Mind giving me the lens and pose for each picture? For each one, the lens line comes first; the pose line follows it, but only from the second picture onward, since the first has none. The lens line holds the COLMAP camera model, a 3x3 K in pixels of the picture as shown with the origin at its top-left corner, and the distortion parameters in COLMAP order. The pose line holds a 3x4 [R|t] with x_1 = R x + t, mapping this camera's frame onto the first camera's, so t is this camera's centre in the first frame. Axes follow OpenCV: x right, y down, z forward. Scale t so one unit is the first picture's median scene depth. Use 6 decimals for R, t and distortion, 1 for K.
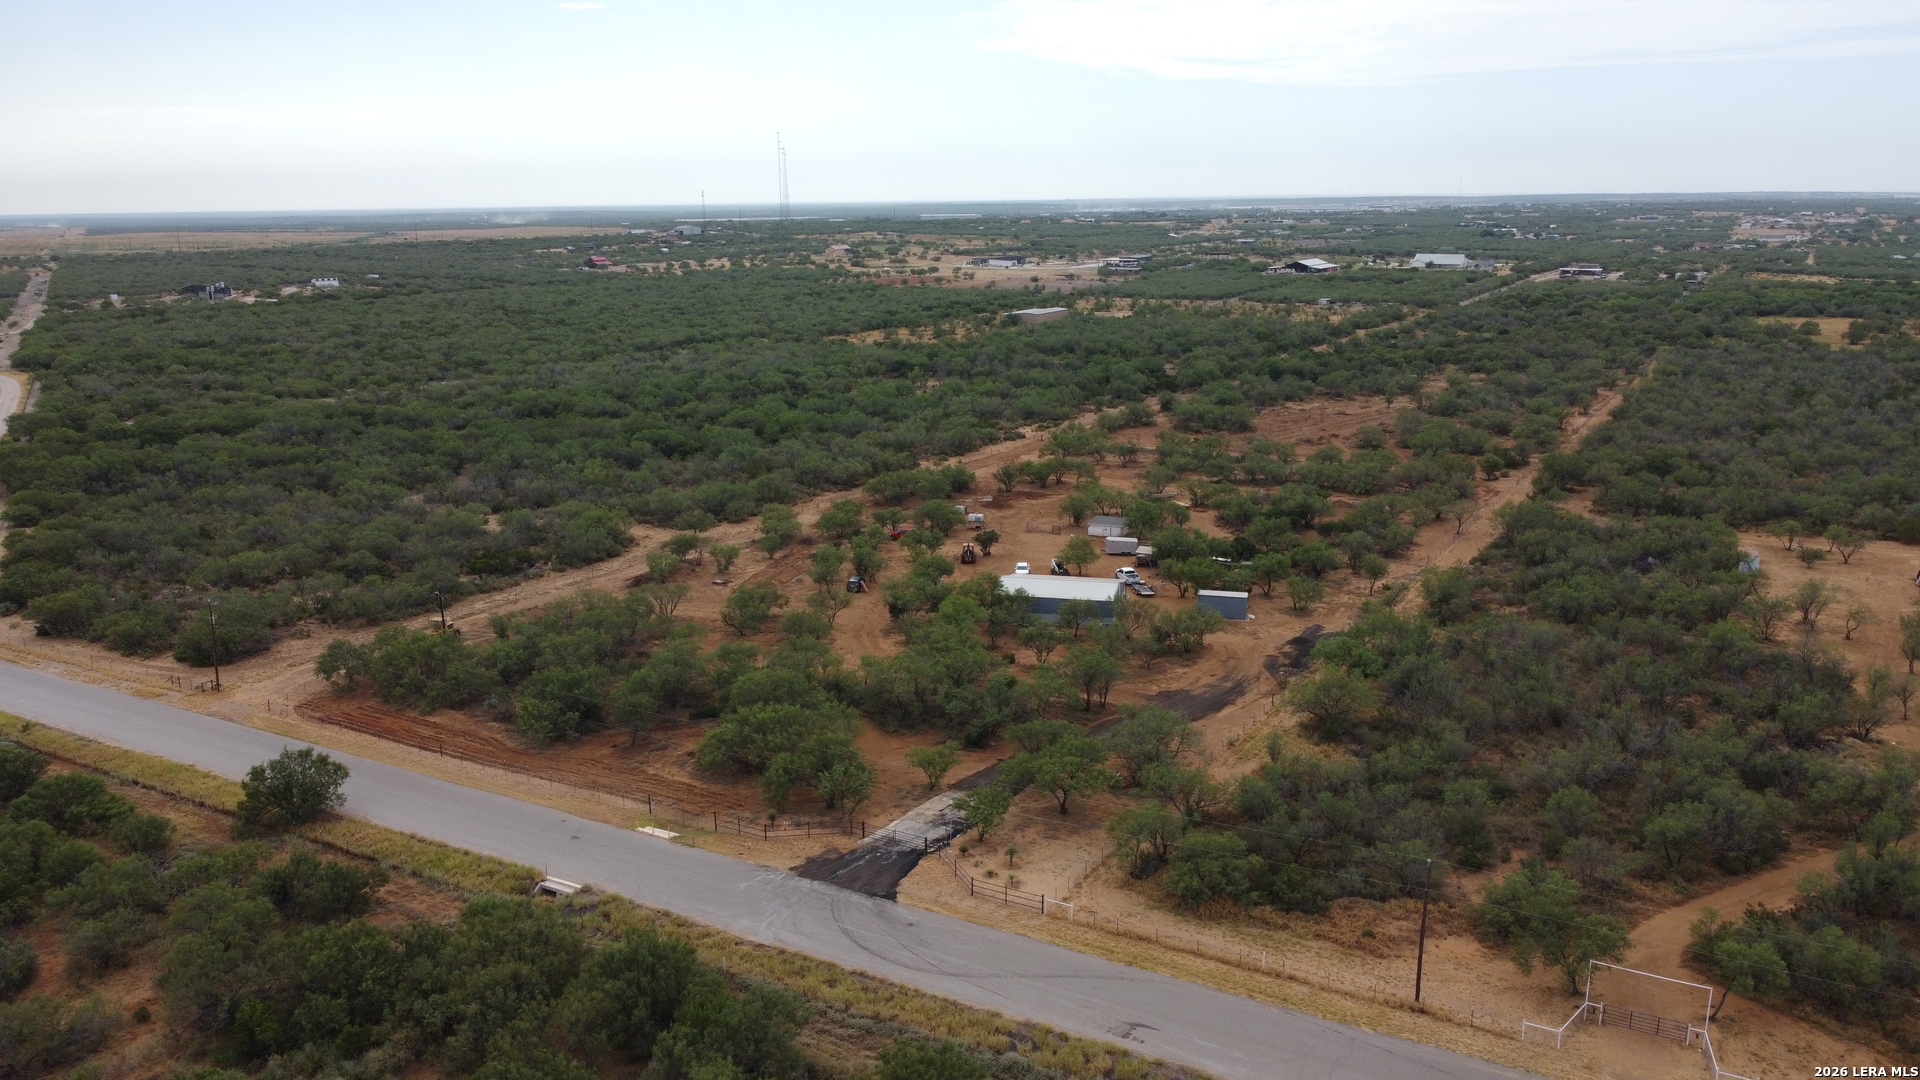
lens RADIAL K [[1466.4, 0, 960.0], [0, 1466.4, 540.0], [0, 0, 1]] dist [-0.004936, -0.000215]
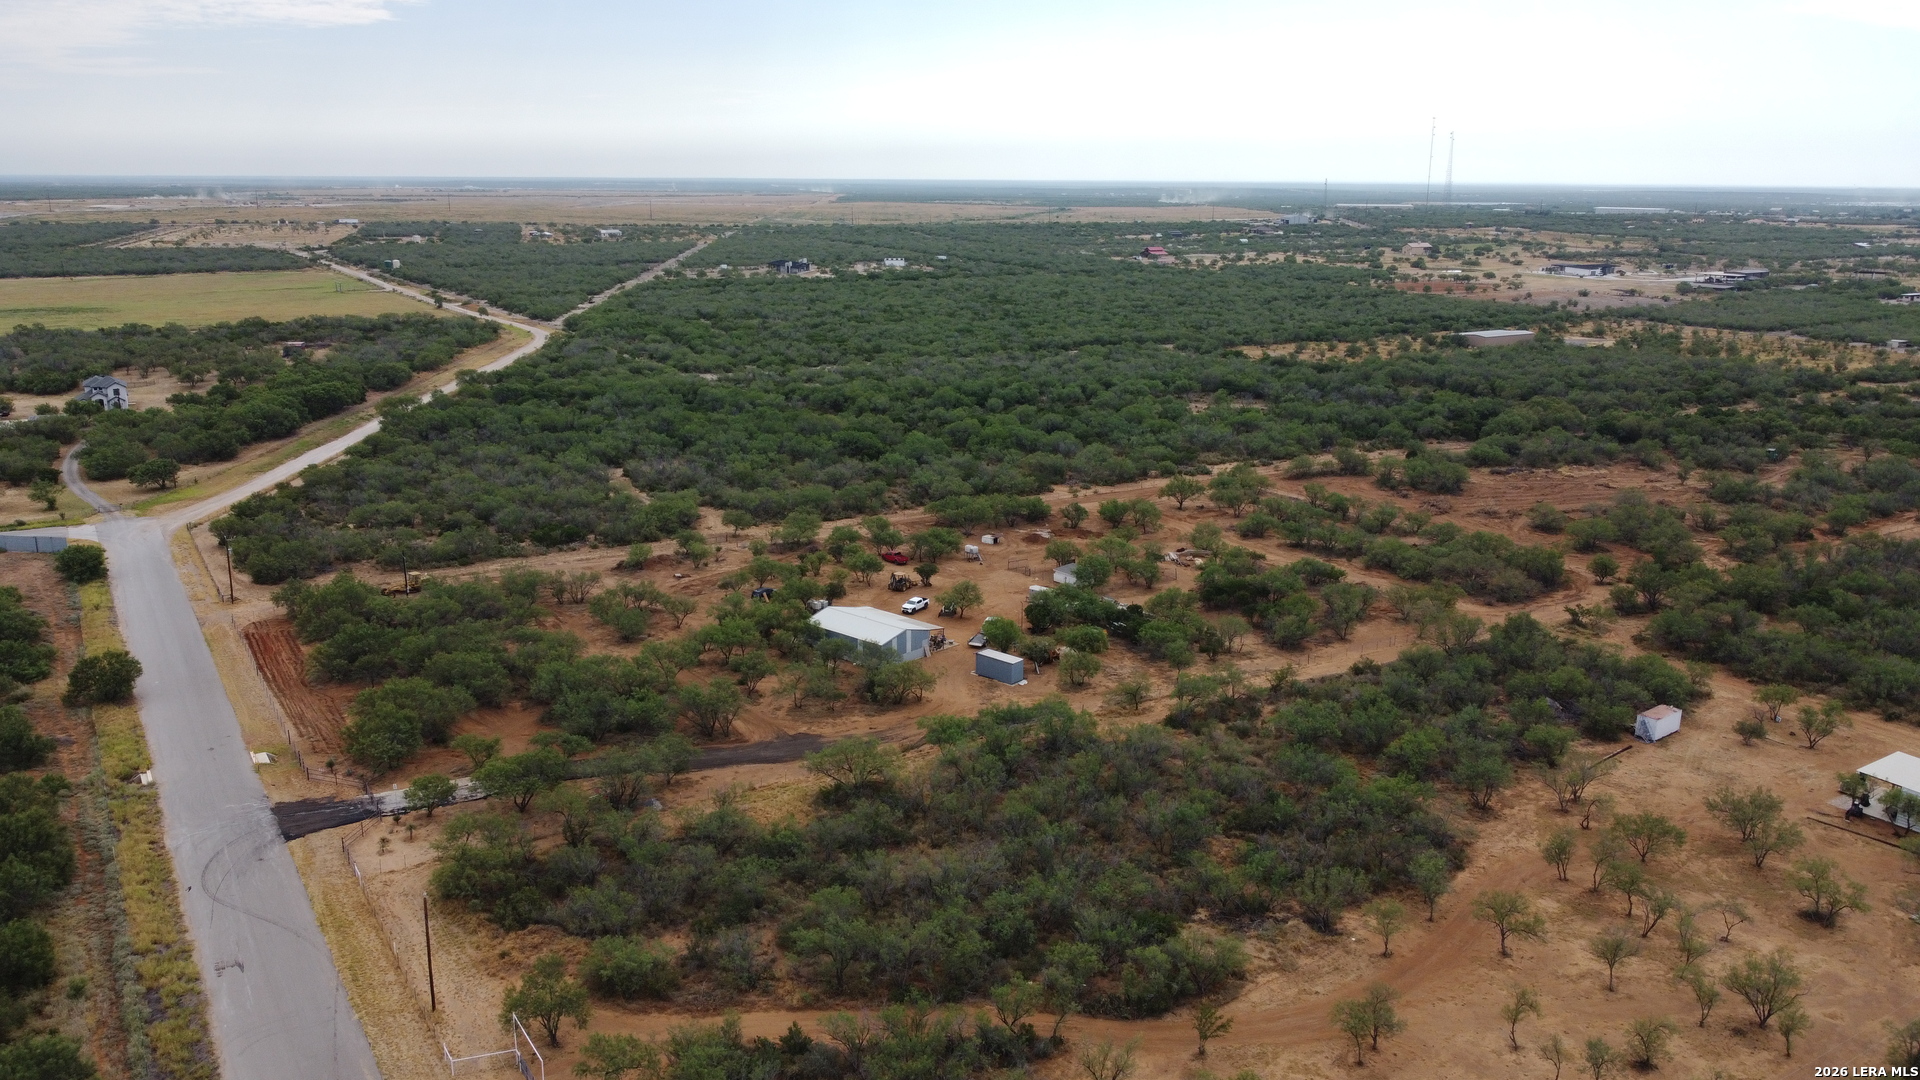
lens RADIAL K [[1642.6, 0, 960.0], [0, 1642.6, 540.0], [0, 0, 1]] dist [0.008150, 0.005033]
pose [[0.870574, 0.120570, -0.477037, 0.187139], [-0.124447, 0.991946, 0.023600, -0.016036], [0.476040, 0.038820, 0.878566, 0.018464]]
